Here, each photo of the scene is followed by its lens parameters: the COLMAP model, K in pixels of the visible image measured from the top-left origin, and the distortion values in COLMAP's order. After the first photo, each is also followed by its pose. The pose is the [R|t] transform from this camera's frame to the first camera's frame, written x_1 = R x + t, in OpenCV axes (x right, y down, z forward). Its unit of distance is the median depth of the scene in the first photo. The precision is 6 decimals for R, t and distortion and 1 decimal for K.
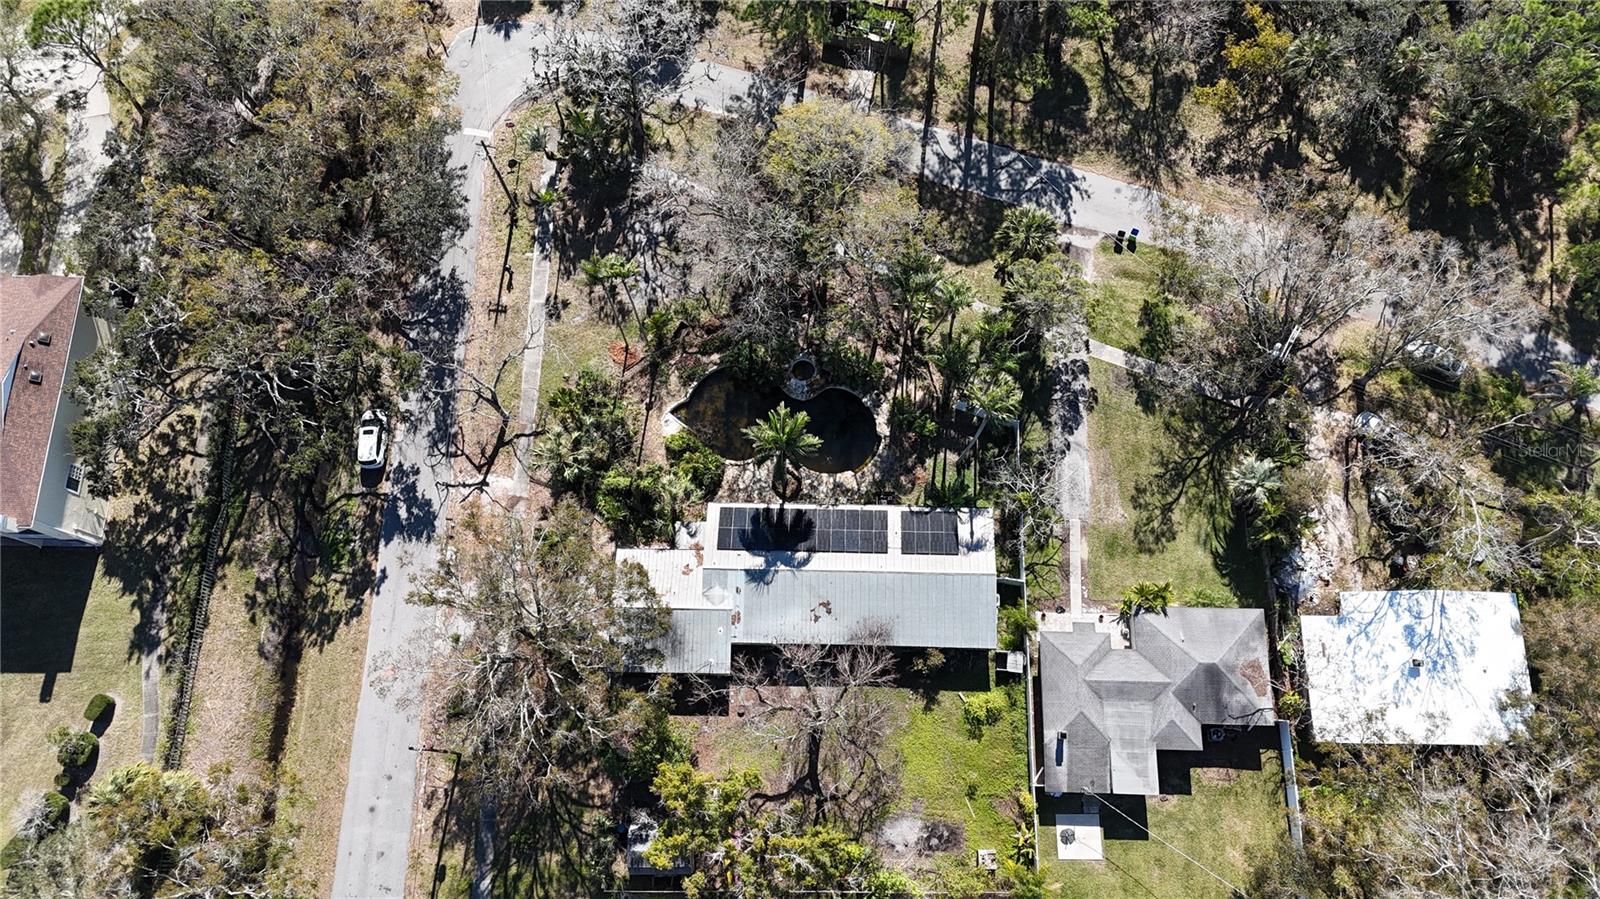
lens RADIAL K [[1187.1, 0, 804.1], [0, 1187.1, 450.4], [0, 0, 1]] dist [0.009882, -0.001952]
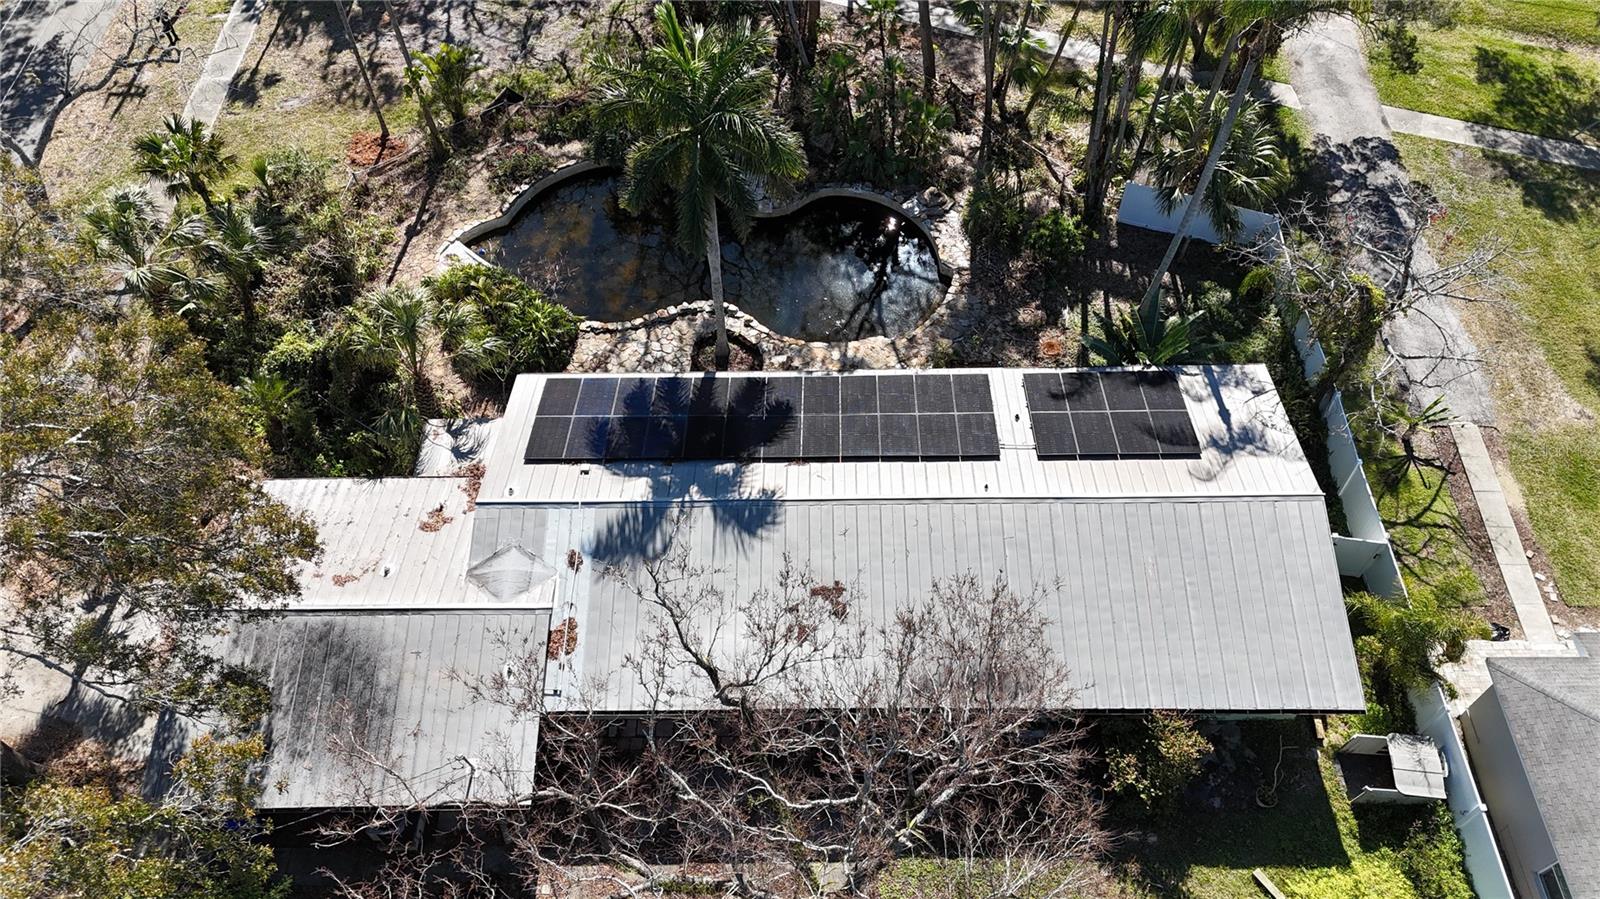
lens RADIAL K [[1187.1, 0, 804.1], [0, 1187.1, 450.4], [0, 0, 1]] dist [0.009882, -0.001952]
pose [[0.999850, -0.014769, 0.009033, 0.007997], [0.016944, 0.941802, -0.335740, 0.191275], [-0.003549, 0.335843, 0.941911, 0.624778]]
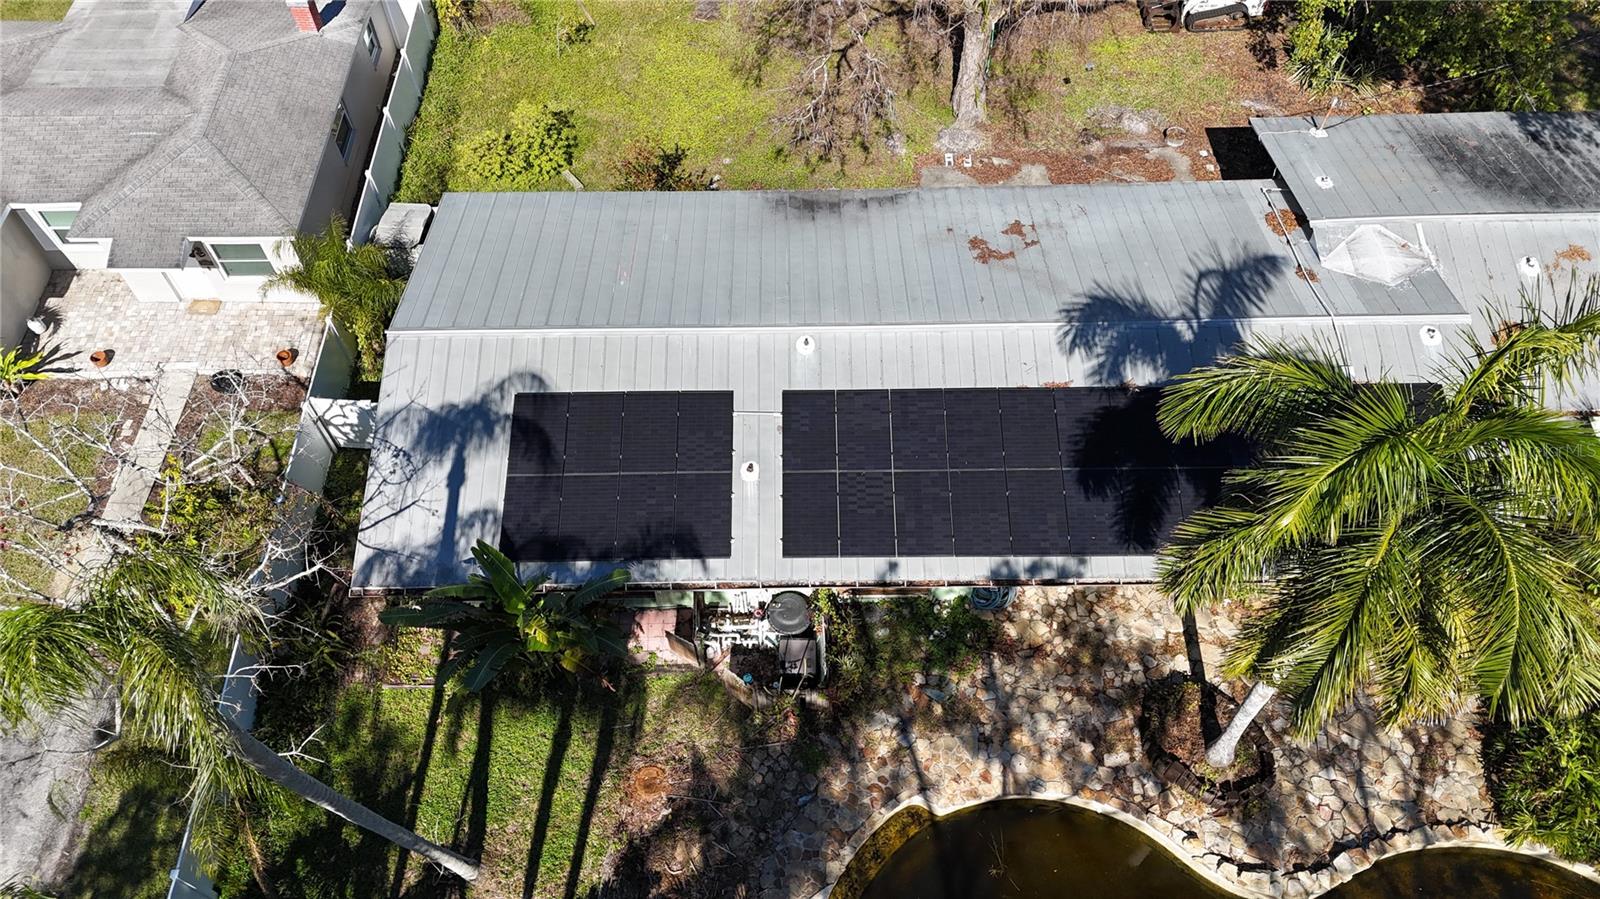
lens RADIAL K [[1187.1, 0, 804.1], [0, 1187.1, 450.4], [0, 0, 1]] dist [0.009882, -0.001952]
pose [[-0.997433, 0.064788, 0.030497, 0.054668], [-0.015778, -0.614277, 0.788933, -0.121786], [0.069847, 0.786426, 0.613722, 0.797728]]
